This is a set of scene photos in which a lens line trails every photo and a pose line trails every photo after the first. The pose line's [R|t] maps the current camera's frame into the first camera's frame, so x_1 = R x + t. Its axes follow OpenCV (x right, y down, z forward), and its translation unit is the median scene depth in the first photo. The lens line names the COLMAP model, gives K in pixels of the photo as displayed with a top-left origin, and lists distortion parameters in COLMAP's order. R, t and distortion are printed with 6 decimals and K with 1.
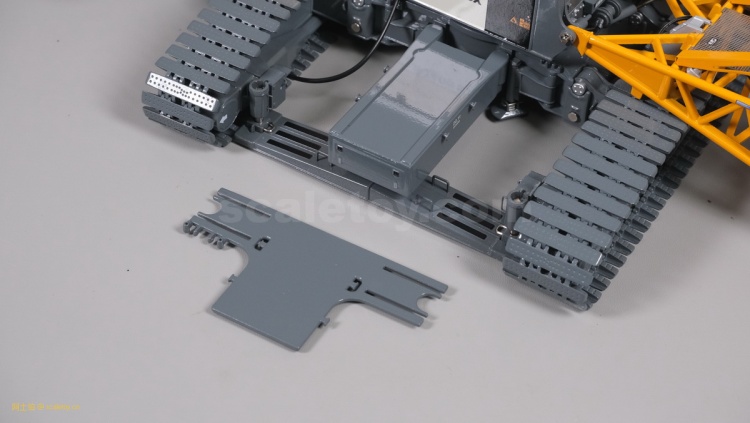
lens RADIAL K [[1482.0, 0, 375.0], [0, 1482.0, 211.5], [0, 0, 1]] dist [-0.020502, 0.490837]
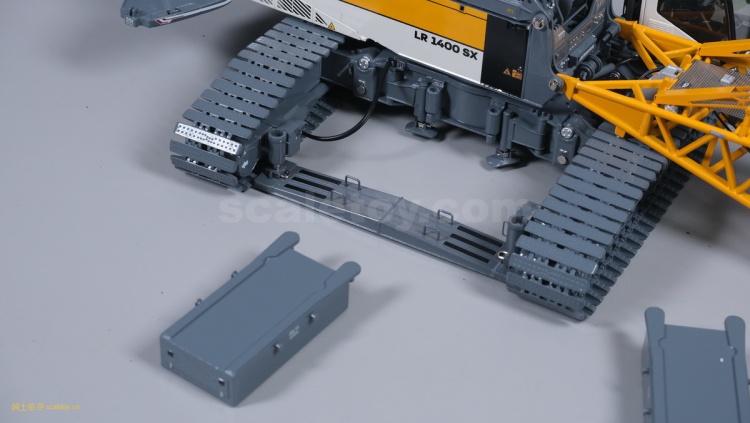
lens RADIAL K [[1482.0, 0, 375.0], [0, 1482.0, 211.5], [0, 0, 1]] dist [-0.020502, 0.490837]
pose [[0.999286, -0.010793, 0.036194, -0.046721], [0.015596, 0.990700, -0.135167, 0.123133], [-0.034399, 0.135635, 0.990162, -0.084112]]
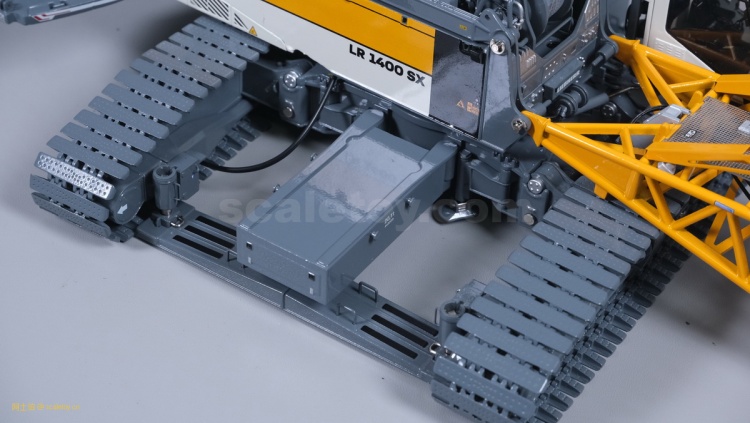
lens RADIAL K [[1482.0, 0, 375.0], [0, 1482.0, 211.5], [0, 0, 1]] dist [-0.020502, 0.490837]
pose [[0.999070, 0.029997, -0.030974, 0.072003], [-0.032643, 0.995513, -0.088811, 0.010640], [0.028171, 0.089740, 0.995567, 0.148328]]
